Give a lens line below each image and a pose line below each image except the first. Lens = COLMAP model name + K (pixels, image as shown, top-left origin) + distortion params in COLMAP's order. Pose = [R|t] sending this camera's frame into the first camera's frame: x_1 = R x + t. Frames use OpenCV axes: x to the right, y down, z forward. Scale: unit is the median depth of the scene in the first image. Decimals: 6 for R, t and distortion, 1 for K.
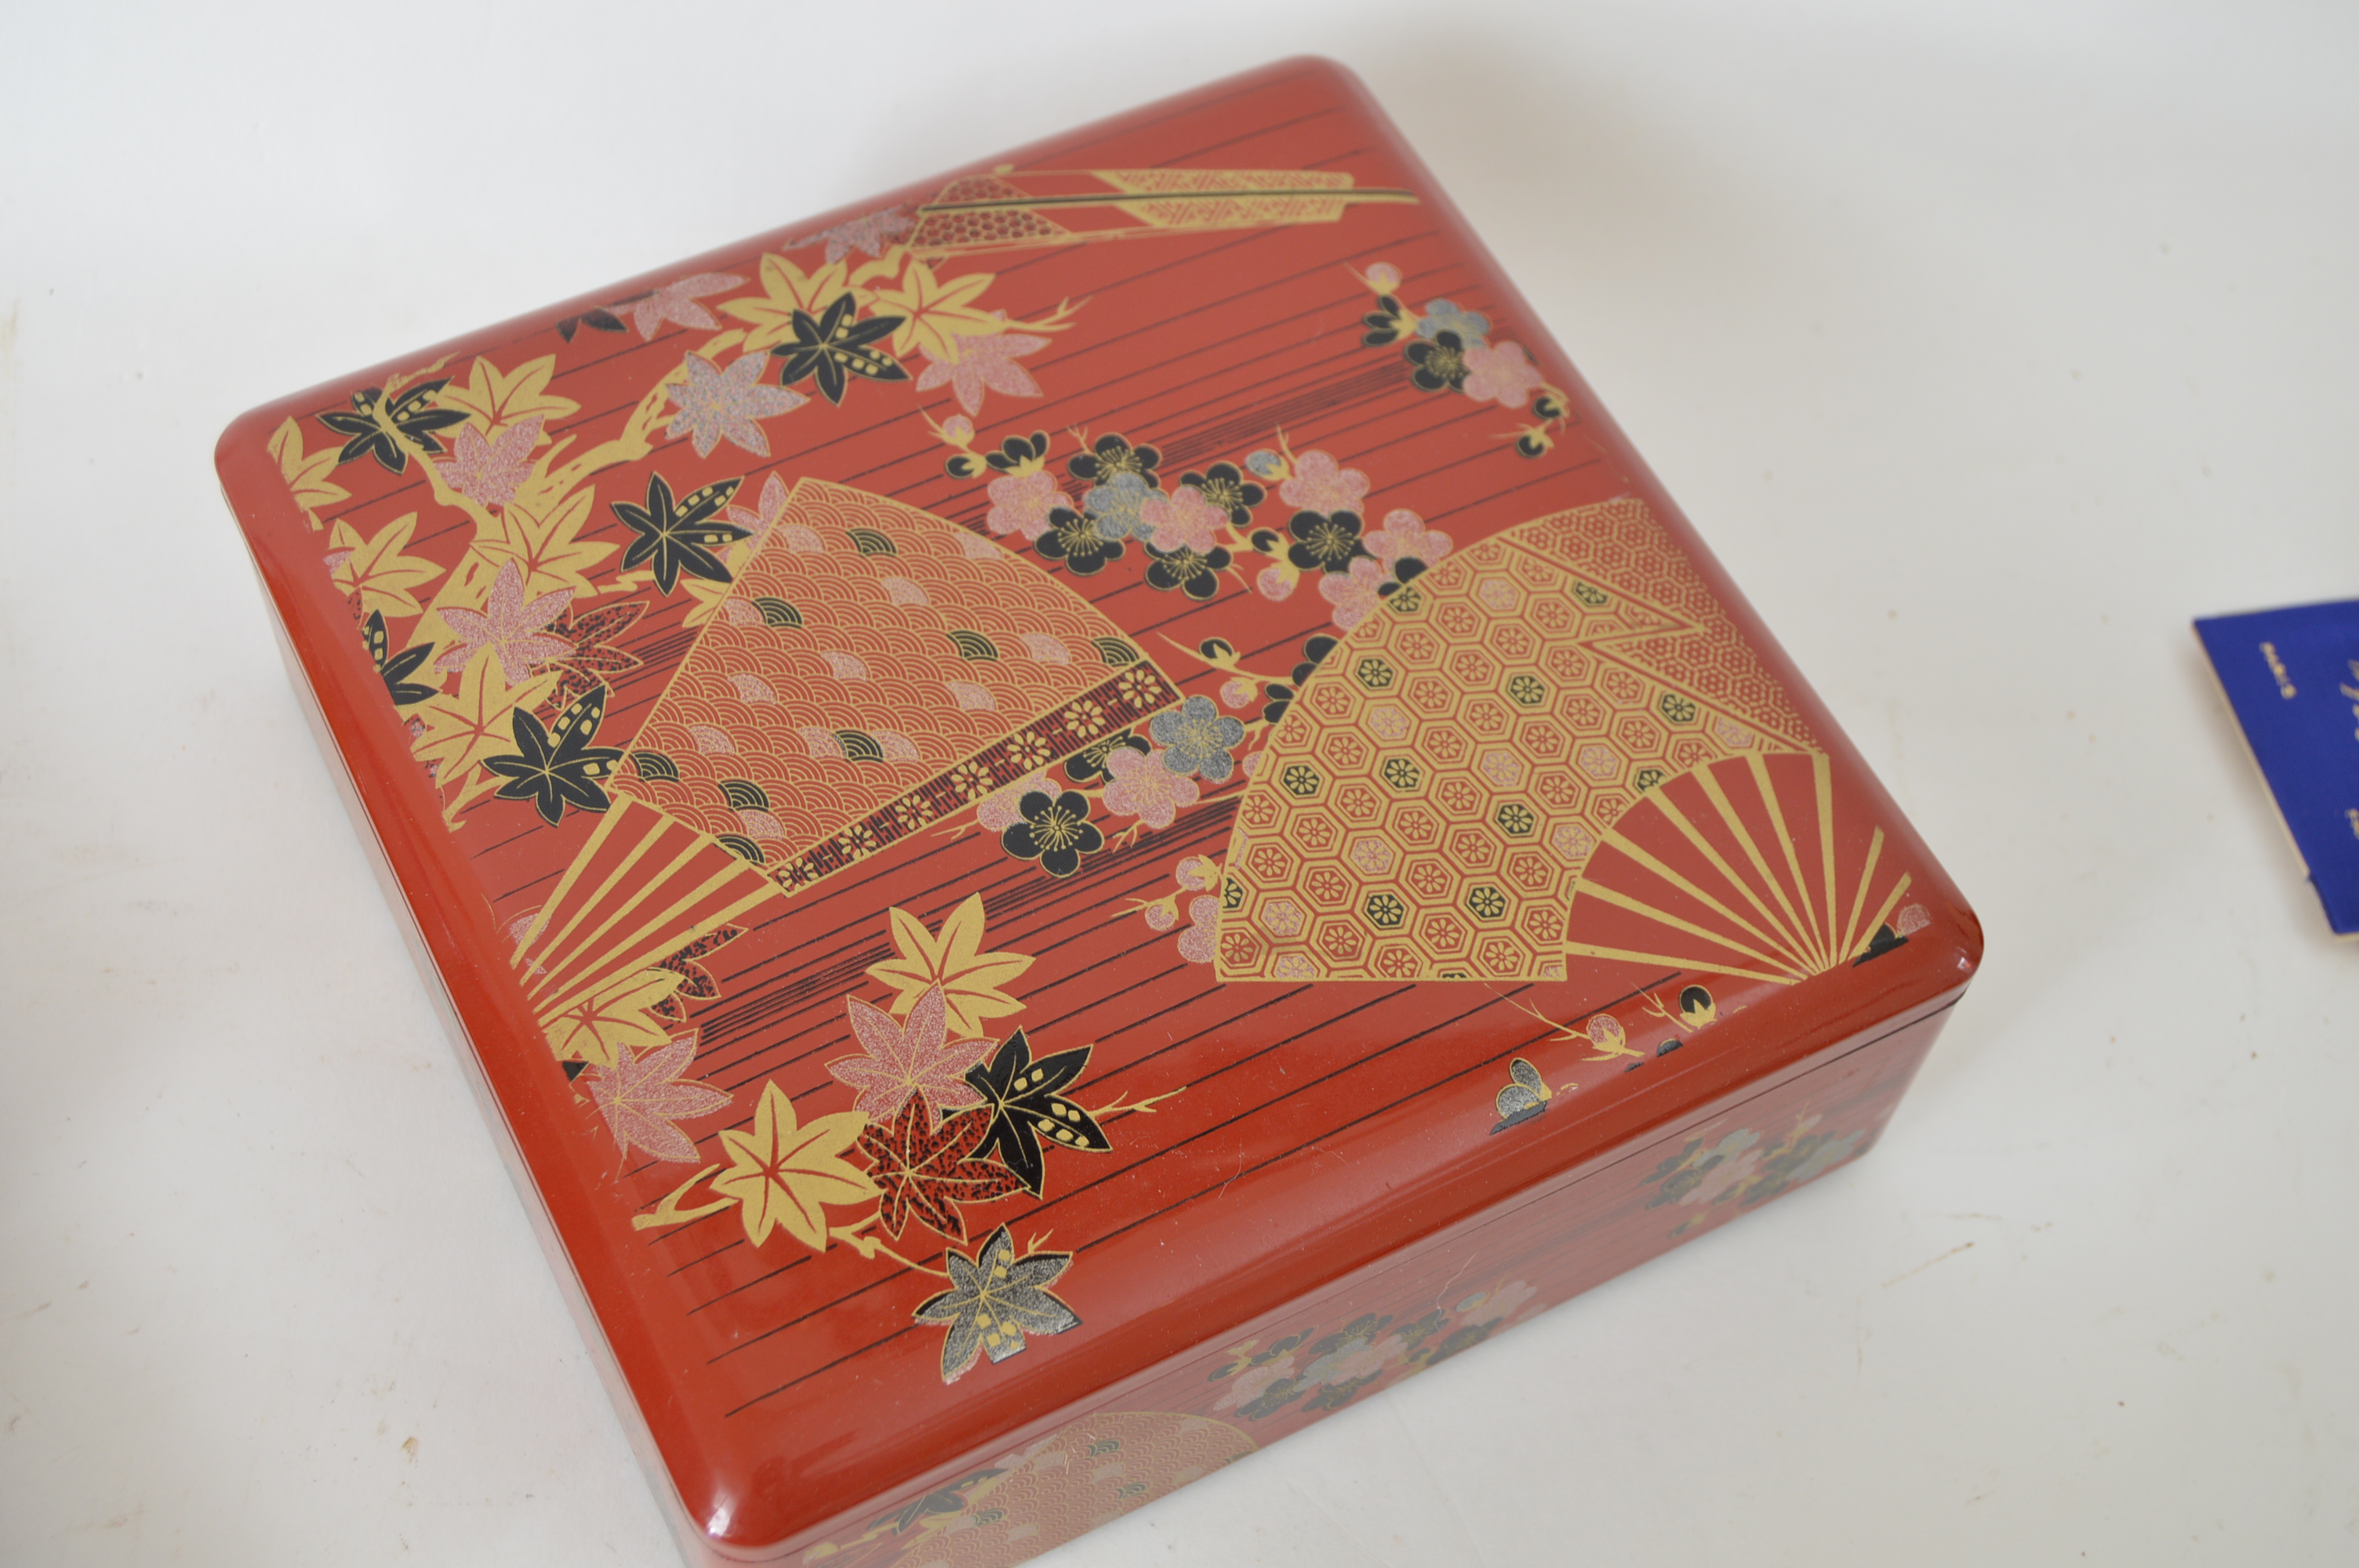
lens RADIAL K [[3167.9, 0, 1179.5], [0, 3167.9, 784.0], [0, 0, 1]] dist [-0.047908, 0.020115]
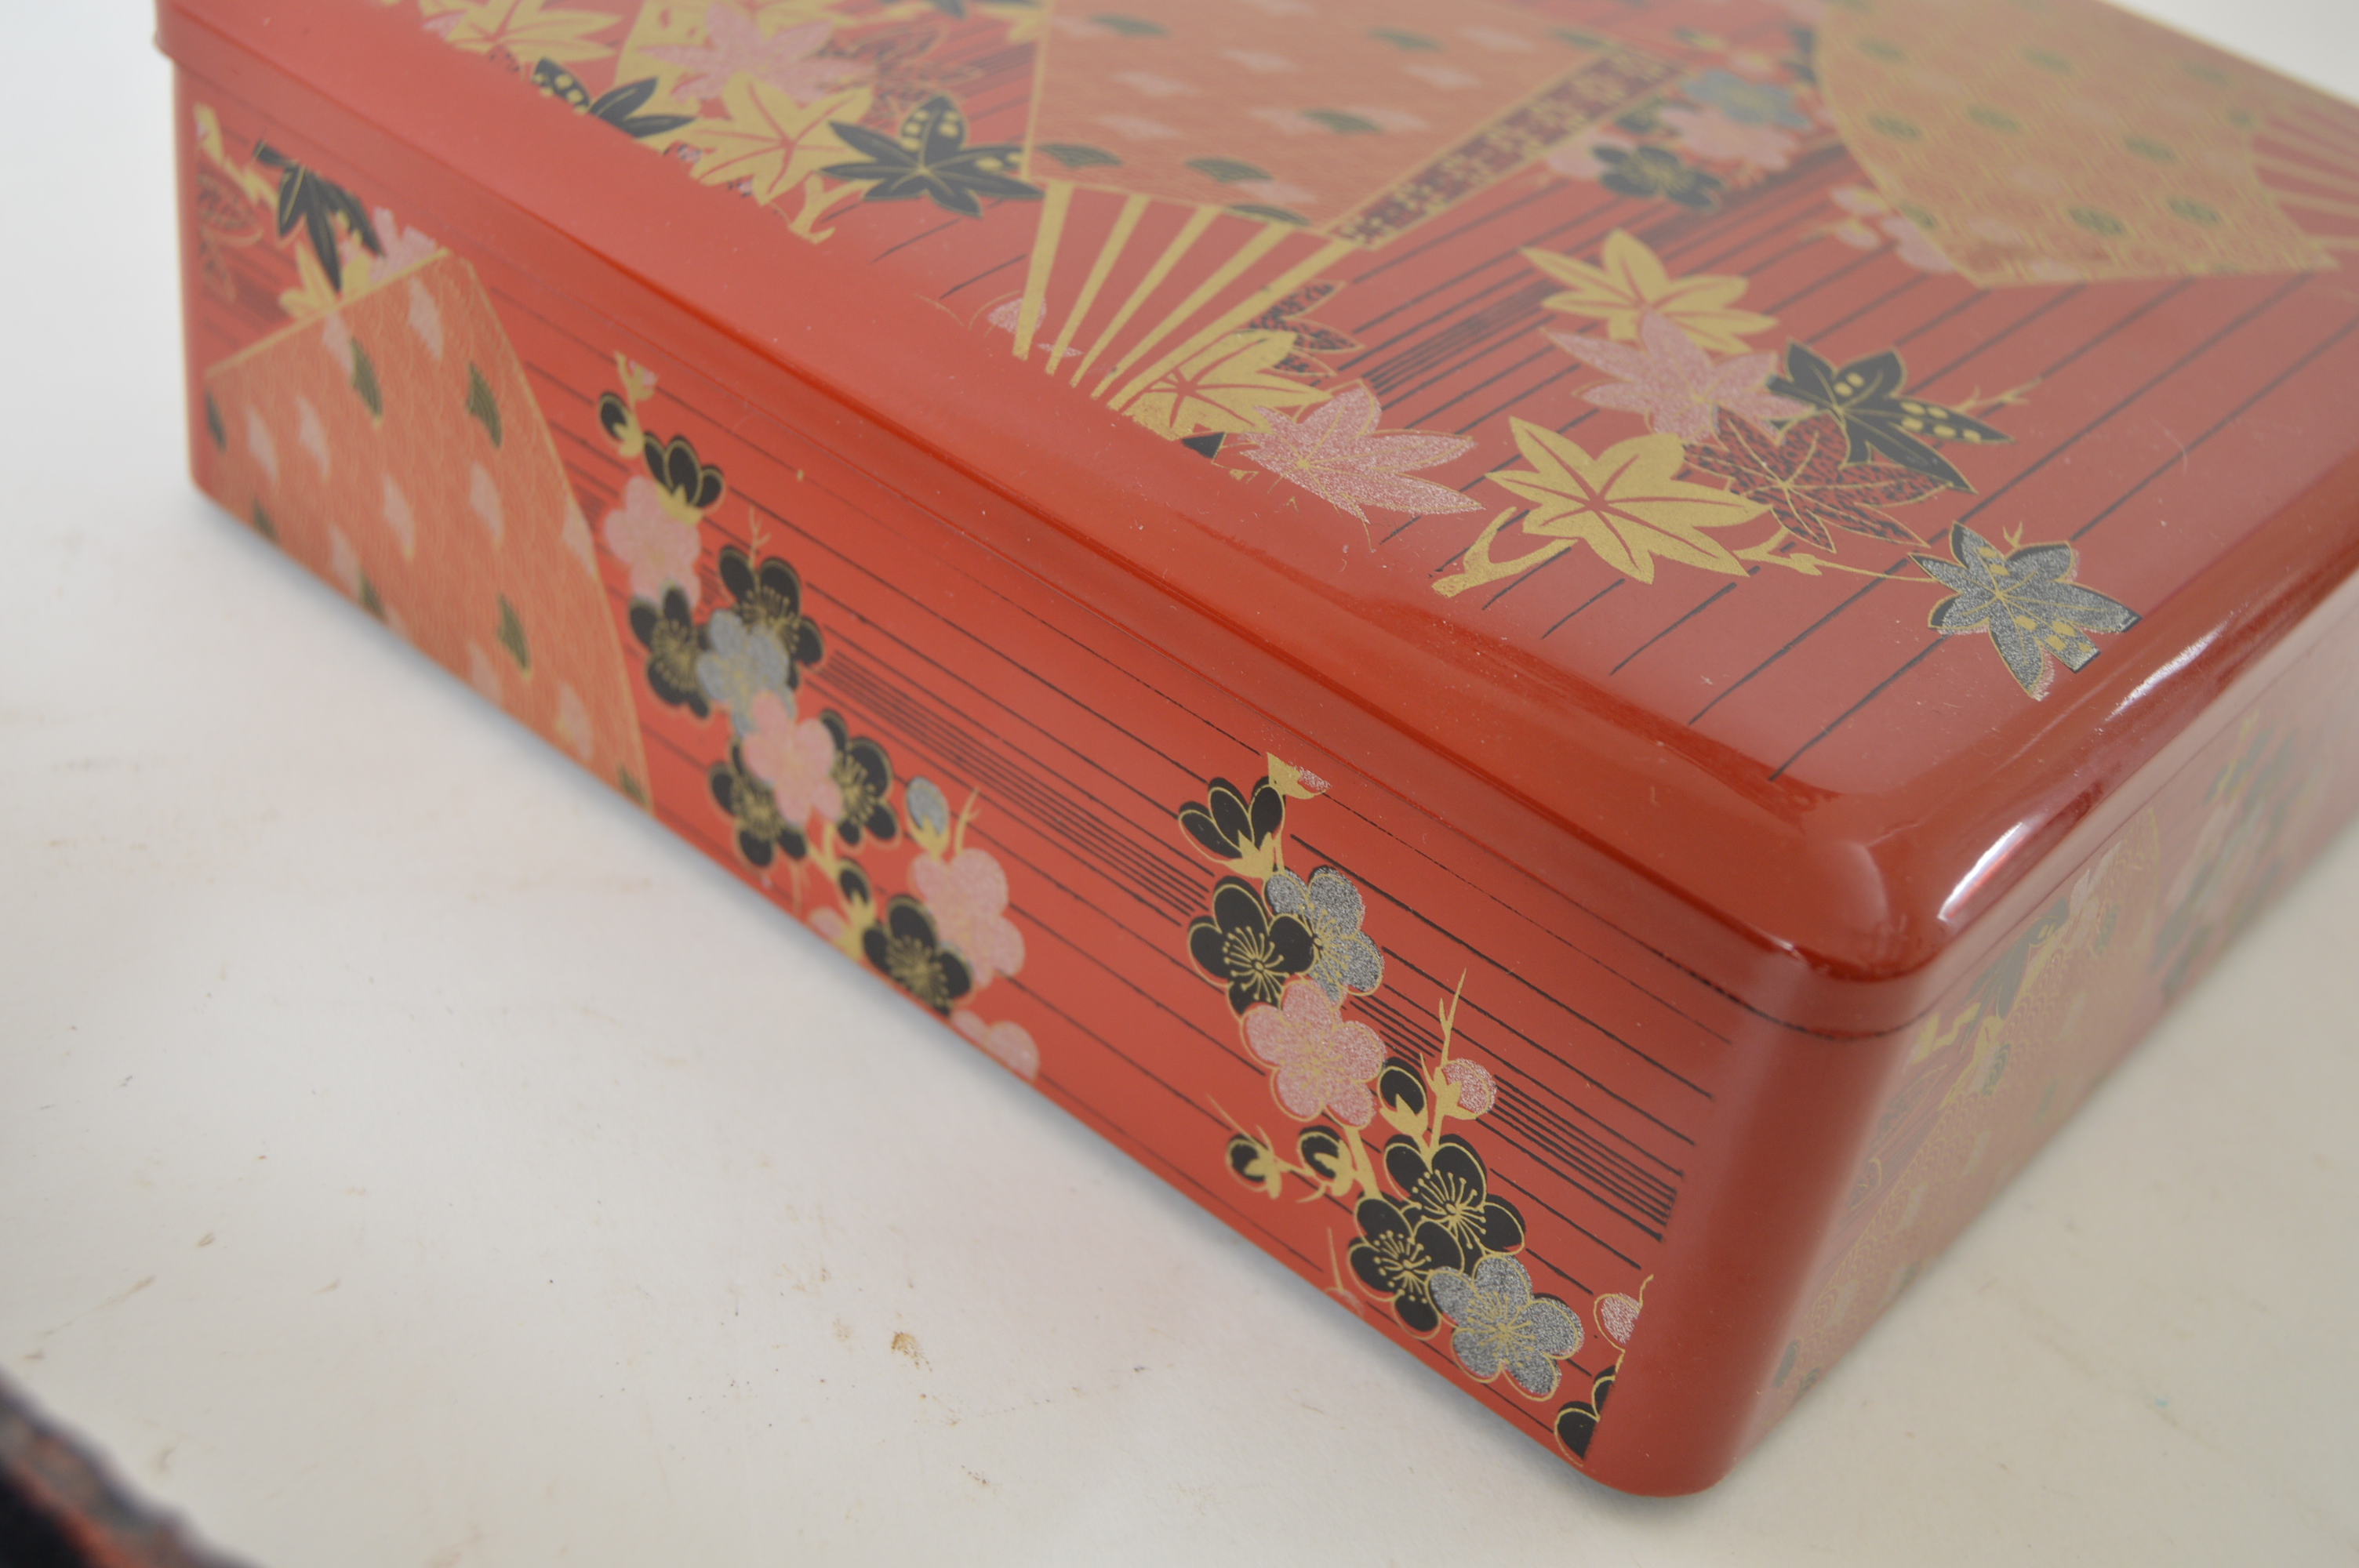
lens RADIAL K [[2975.7, 0, 1179.5], [0, 2975.7, 784.0], [0, 0, 1]] dist [-0.049915, -0.040295]
pose [[0.918708, -0.154950, 0.363271, -0.377921], [0.265213, 0.923615, -0.276762, 0.279239], [-0.292638, 0.350608, 0.889627, 0.490673]]
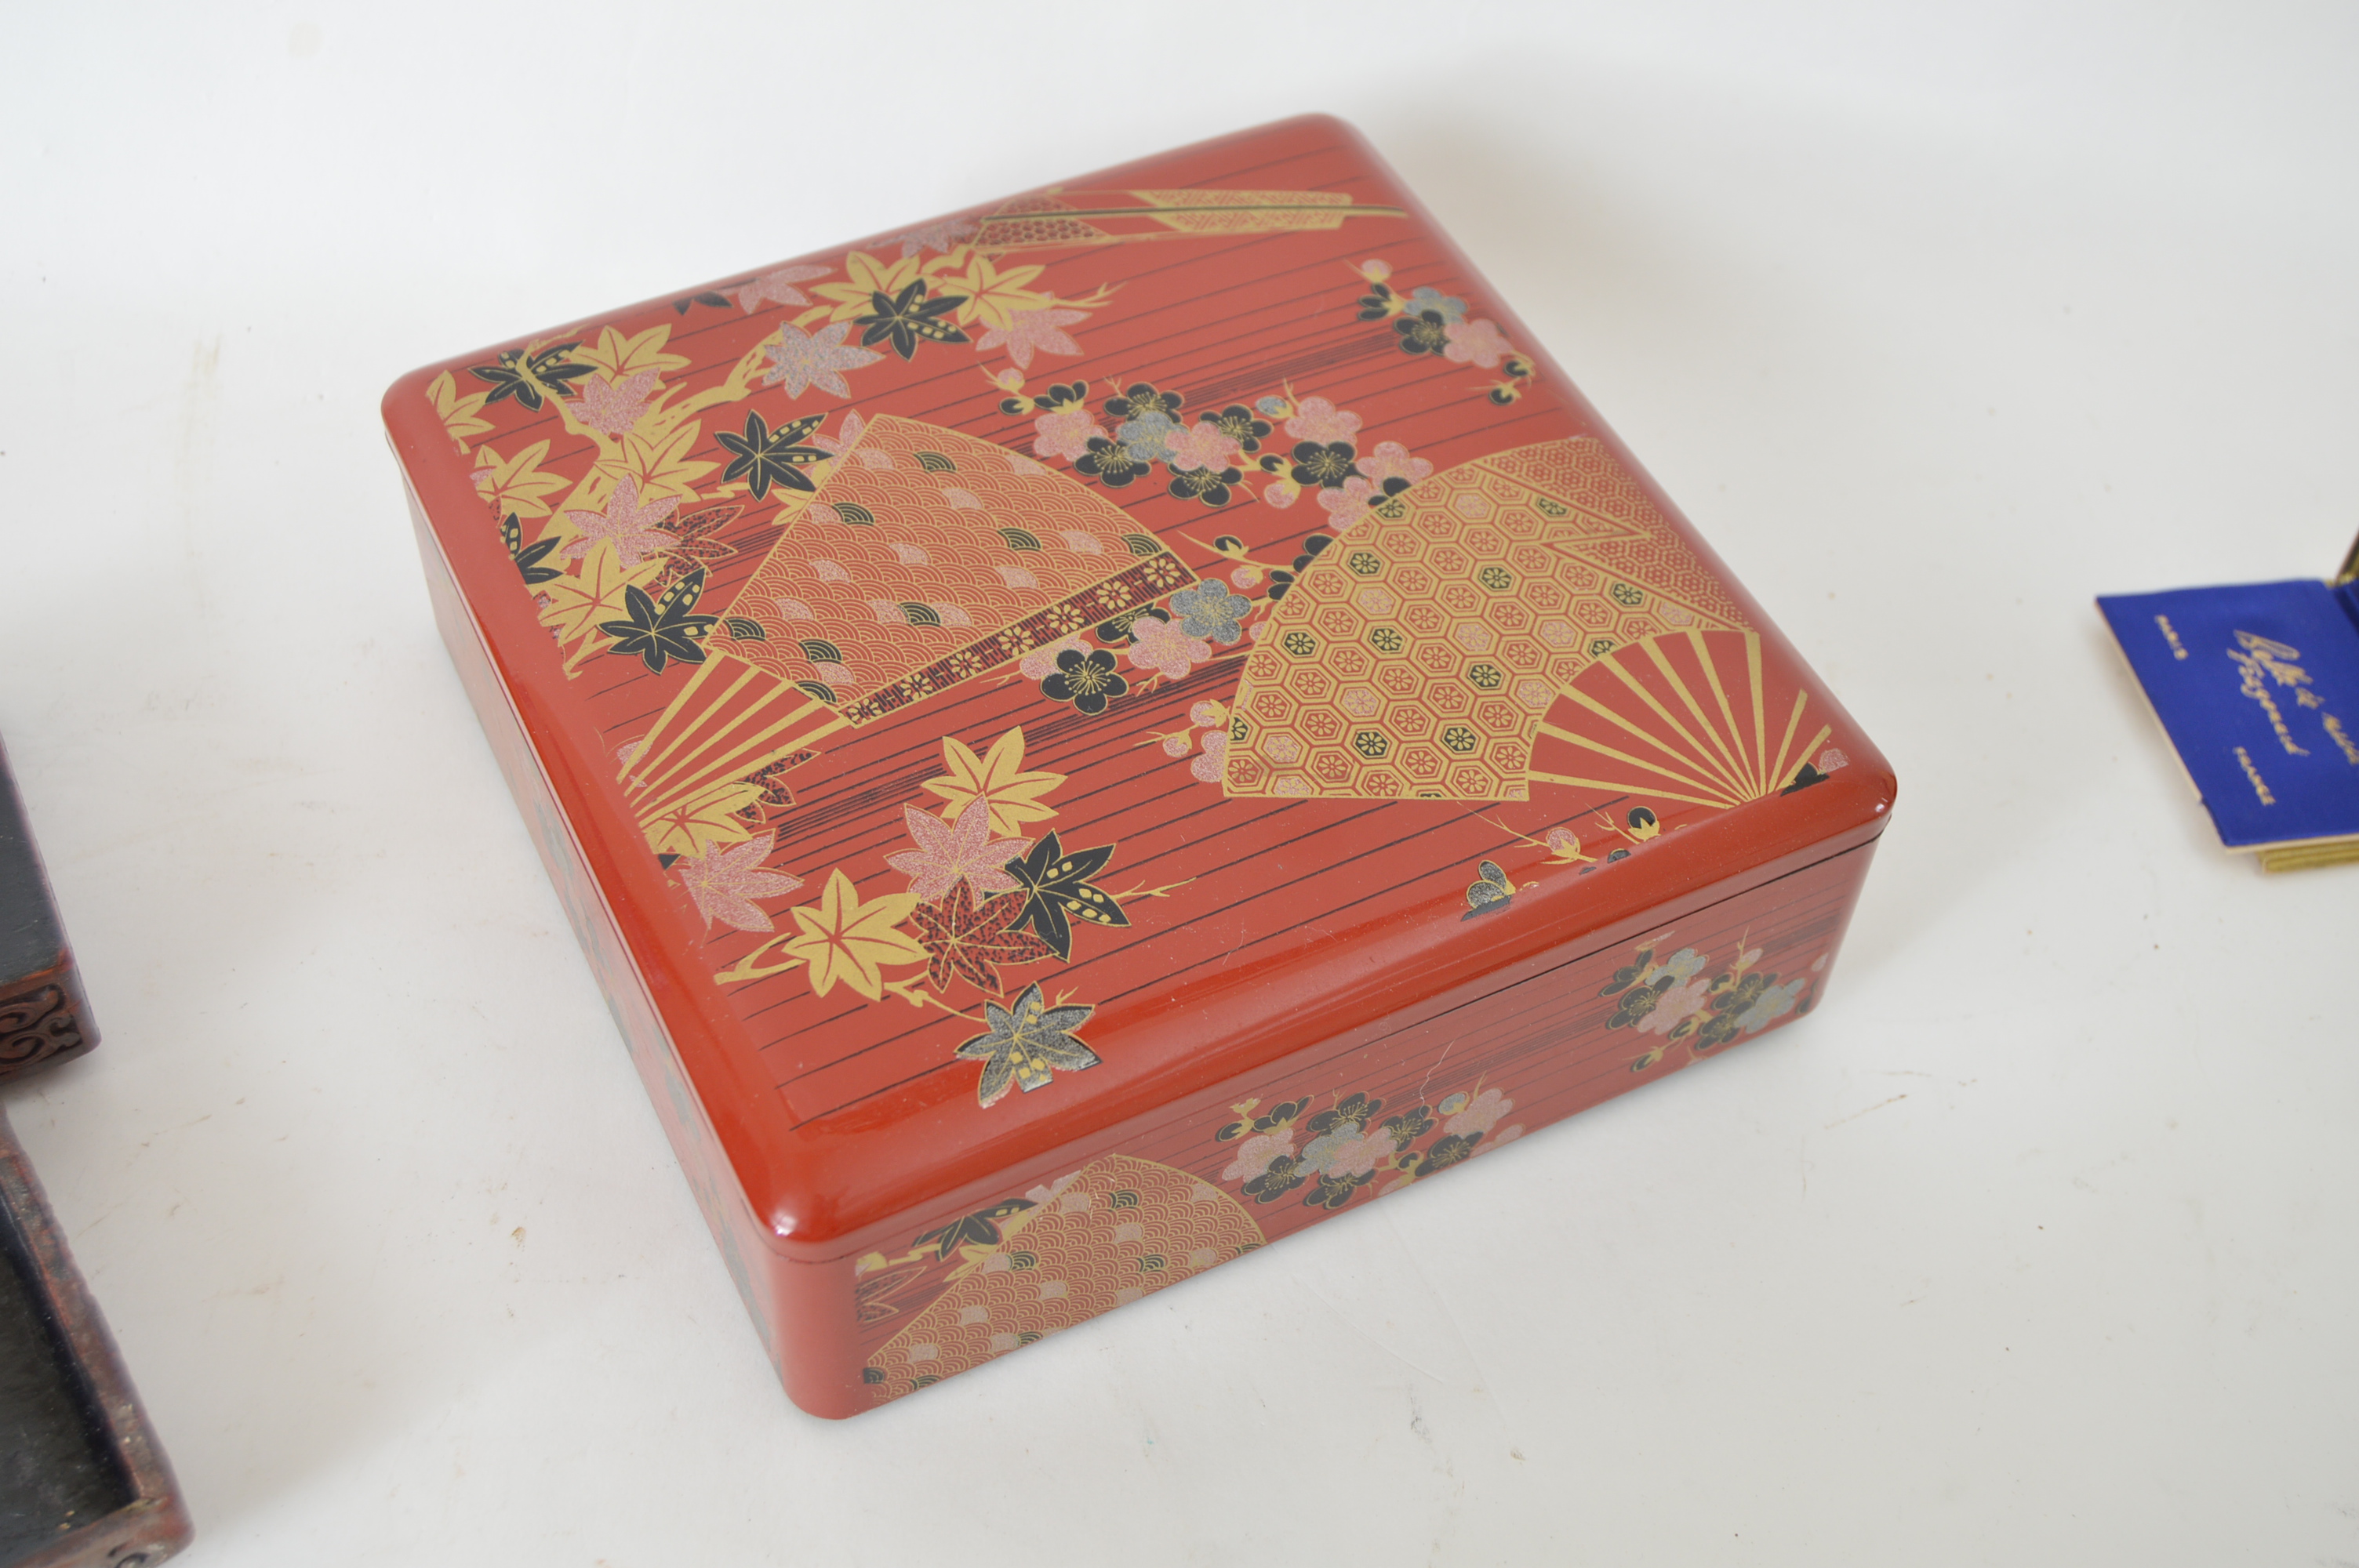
lens RADIAL K [[2917.4, 0, 1179.5], [0, 2917.4, 784.0], [0, 0, 1]] dist [-0.048746, -0.006382]
pose [[0.999575, -0.001077, -0.029130, 0.025165], [-0.002593, 0.992067, -0.125683, 0.181893], [0.029034, 0.125705, 0.991643, -0.053422]]
